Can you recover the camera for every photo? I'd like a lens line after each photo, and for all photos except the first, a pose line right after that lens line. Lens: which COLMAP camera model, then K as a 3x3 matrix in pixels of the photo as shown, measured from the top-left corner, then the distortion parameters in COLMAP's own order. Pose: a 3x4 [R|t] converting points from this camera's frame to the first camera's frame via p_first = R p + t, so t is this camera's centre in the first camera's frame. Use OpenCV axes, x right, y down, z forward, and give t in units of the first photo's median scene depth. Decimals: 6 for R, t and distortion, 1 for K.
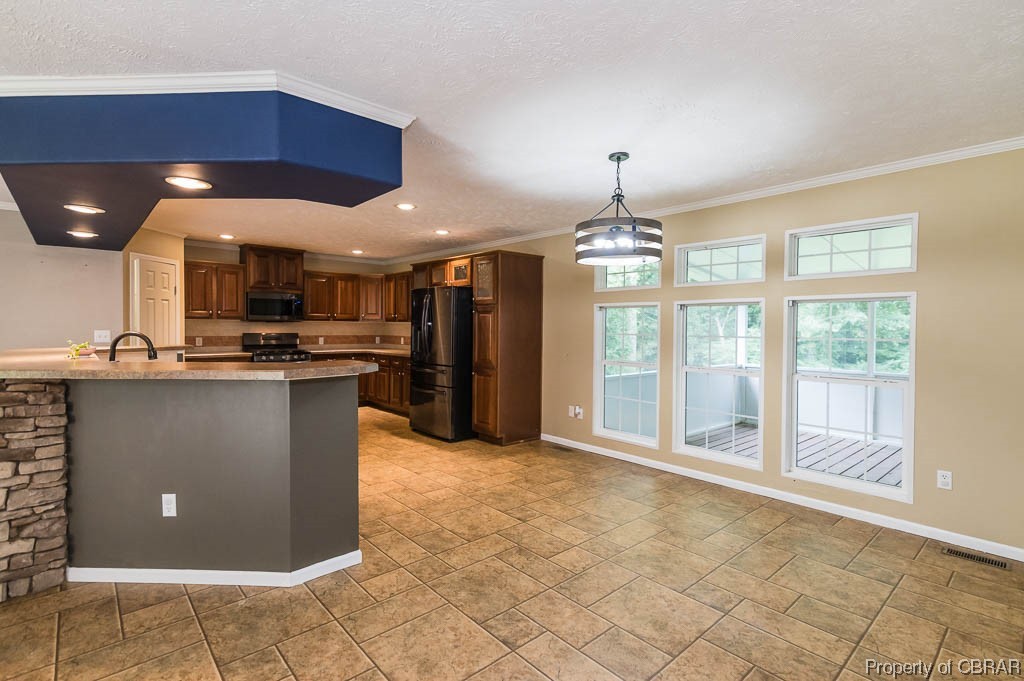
lens RADIAL K [[484.7, 0, 512.0], [0, 484.7, 340.5], [0, 0, 1]] dist [-0.000646, -0.000305]
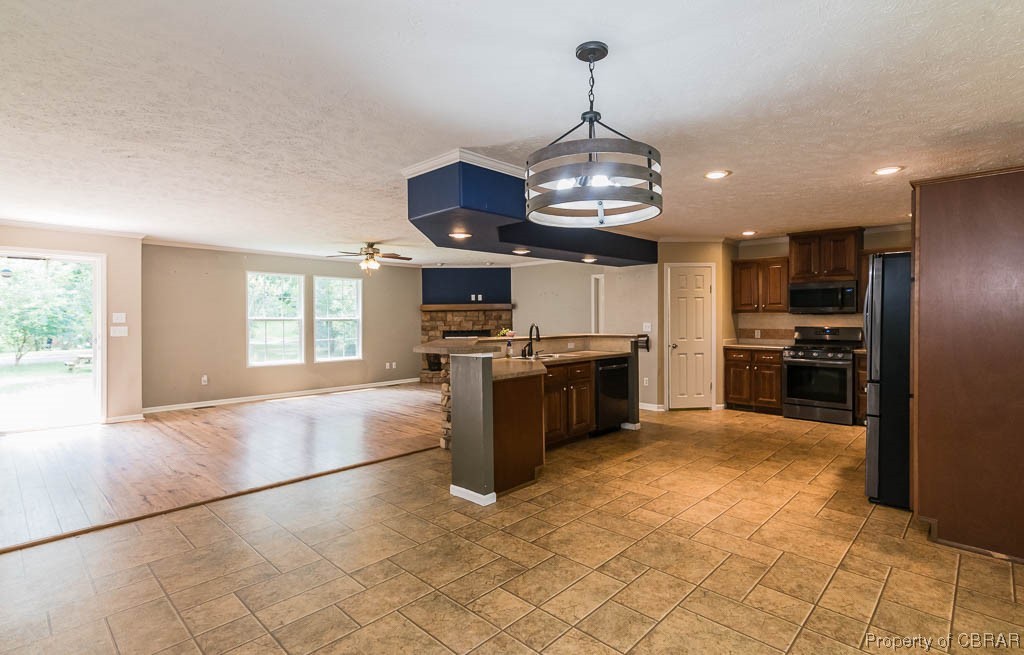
lens RADIAL K [[490.1, 0, 512.0], [0, 490.1, 327.5], [0, 0, 1]] dist [0.005051, 0.000738]
pose [[0.076641, 0.013110, -0.996973, 0.673478], [-0.027306, 0.999566, 0.011045, -0.016590], [0.996685, 0.026377, 0.076966, 0.673658]]
